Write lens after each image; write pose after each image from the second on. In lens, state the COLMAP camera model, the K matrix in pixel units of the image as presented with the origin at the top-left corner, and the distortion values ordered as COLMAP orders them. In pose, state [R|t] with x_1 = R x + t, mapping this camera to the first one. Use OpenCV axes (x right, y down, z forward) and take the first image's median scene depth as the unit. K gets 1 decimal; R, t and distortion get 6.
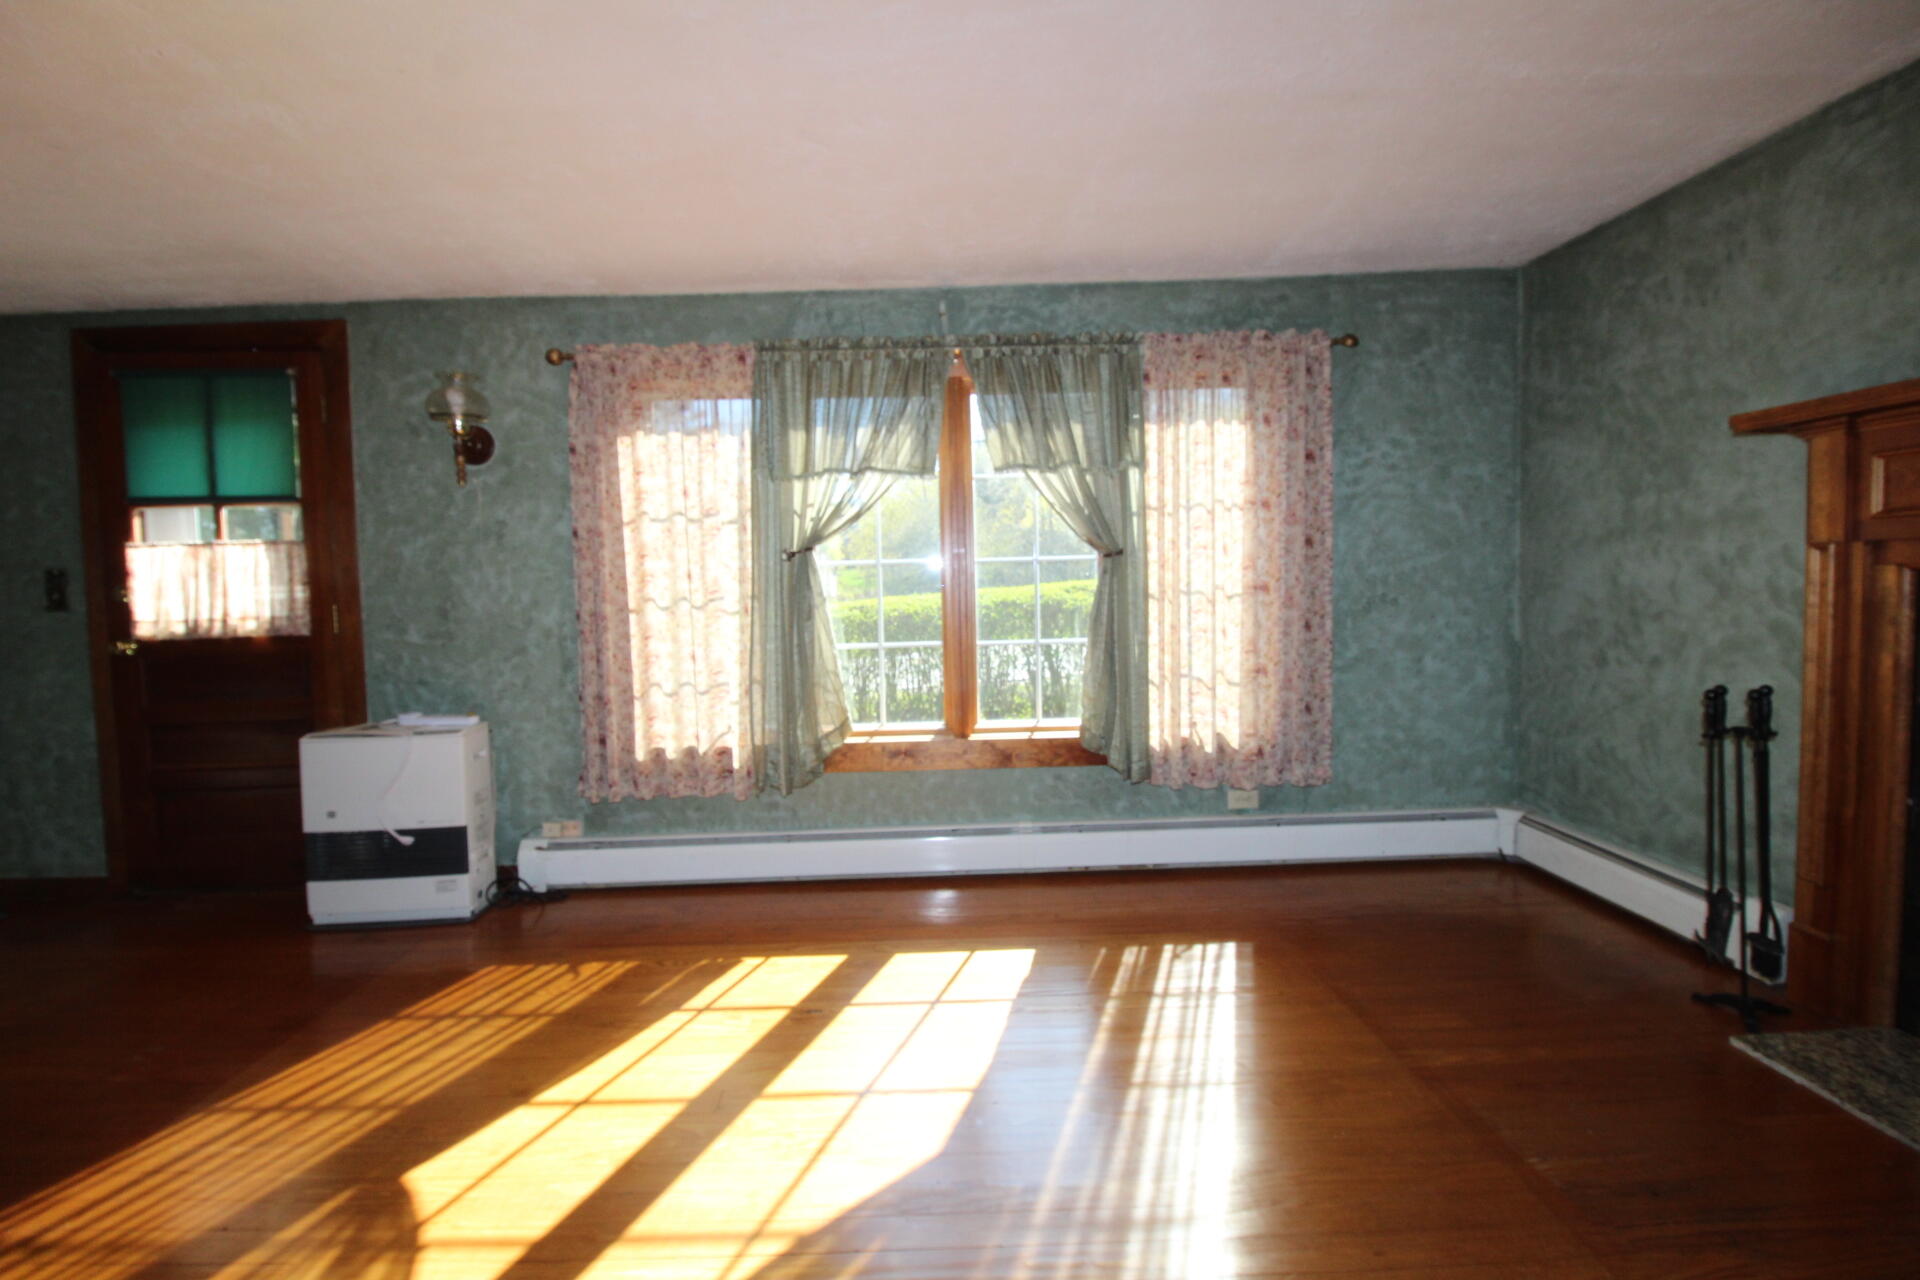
lens RADIAL K [[898.8, 0, 946.0], [0, 898.8, 623.4], [0, 0, 1]] dist [-0.001526, -0.012176]
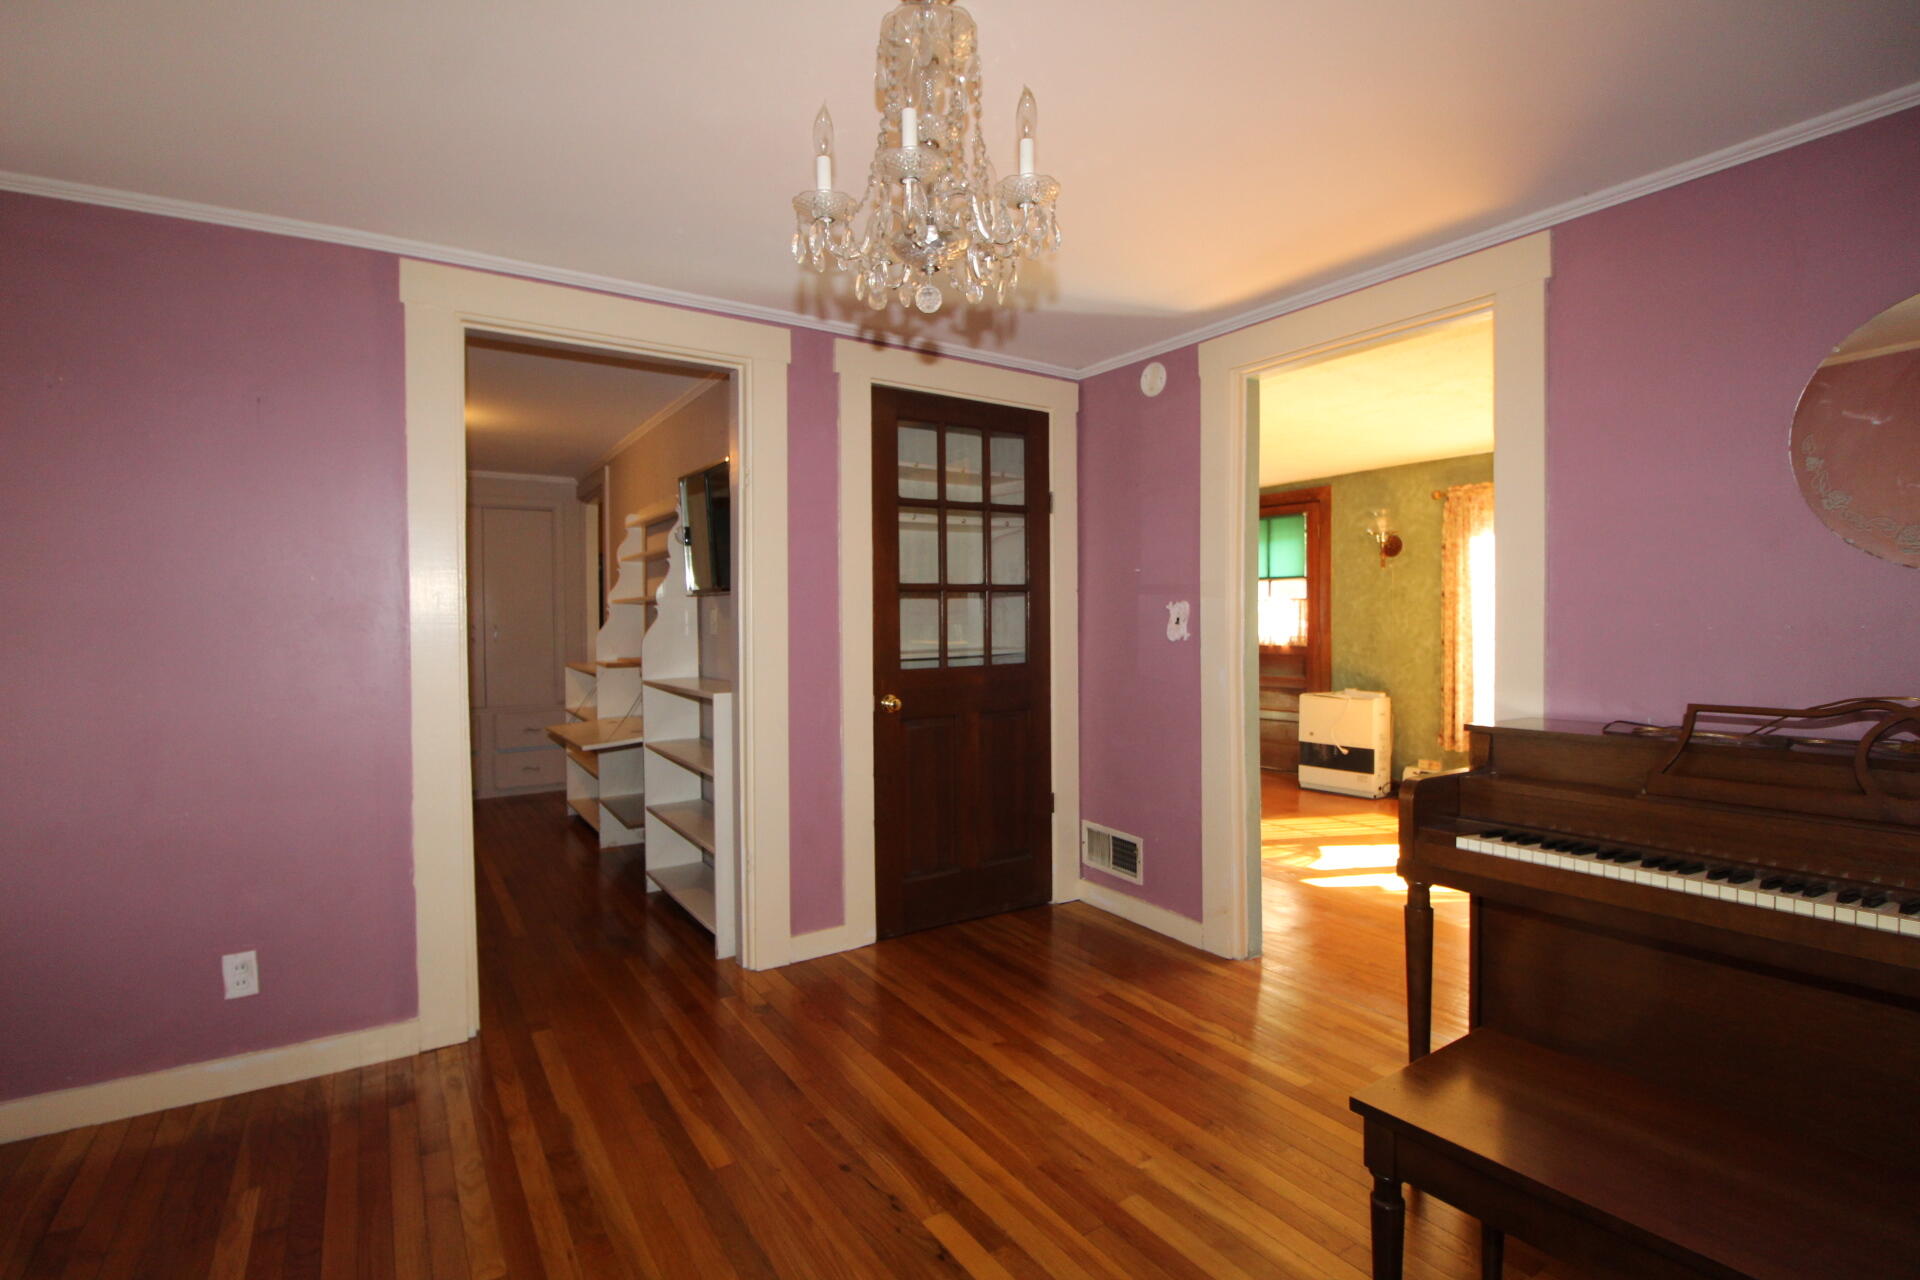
lens RADIAL K [[898.8, 0, 946.0], [0, 898.8, 623.4], [0, 0, 1]] dist [-0.001526, -0.012176]
pose [[0.534961, 0.023692, -0.844545, 0.538949], [-0.053390, 0.998557, -0.005806, 0.017609], [0.843188, 0.048196, 0.535453, -0.739357]]
